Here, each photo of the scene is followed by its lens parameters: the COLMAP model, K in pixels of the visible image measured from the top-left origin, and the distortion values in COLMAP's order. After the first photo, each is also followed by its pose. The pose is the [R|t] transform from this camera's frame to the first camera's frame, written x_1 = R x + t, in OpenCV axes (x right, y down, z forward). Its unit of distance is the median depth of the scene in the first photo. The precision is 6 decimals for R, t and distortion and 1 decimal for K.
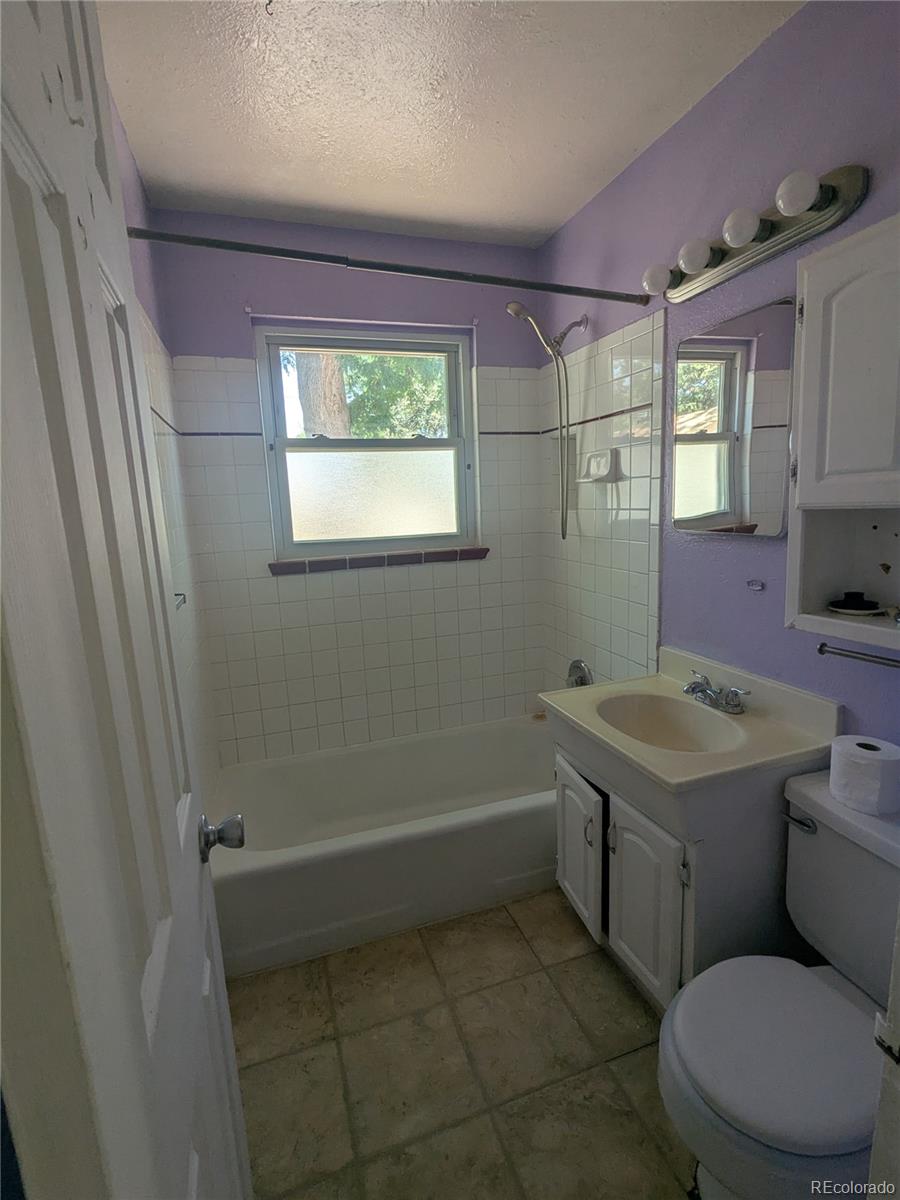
lens RADIAL K [[566.2, 0, 449.2], [0, 566.2, 603.0], [0, 0, 1]] dist [-0.001641, 0.000435]
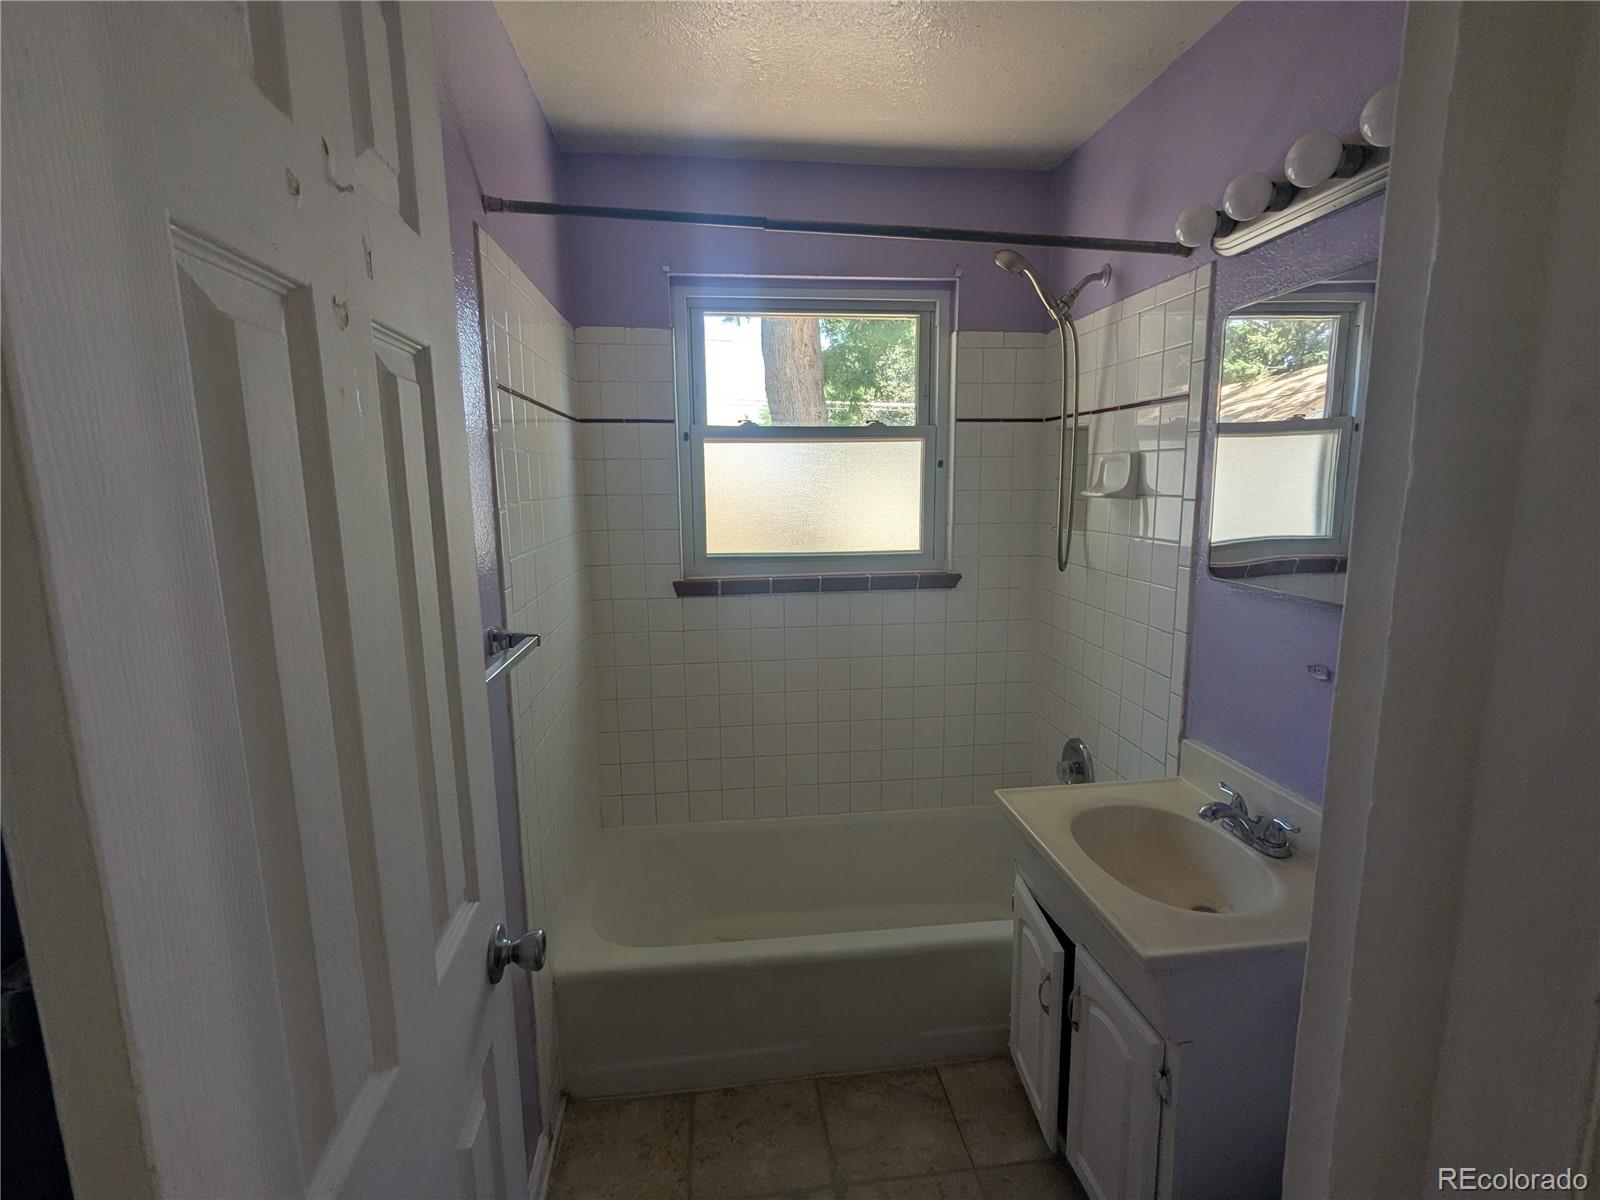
lens RADIAL K [[754.9, 0, 803.3], [0, 754.9, 601.5], [0, 0, 1]] dist [-0.001641, 0.000435]
pose [[0.977949, 0.063585, -0.198928, 0.088156], [-0.065824, 0.997820, -0.004654, -0.057204], [0.198199, 0.017646, 0.980003, -0.009003]]
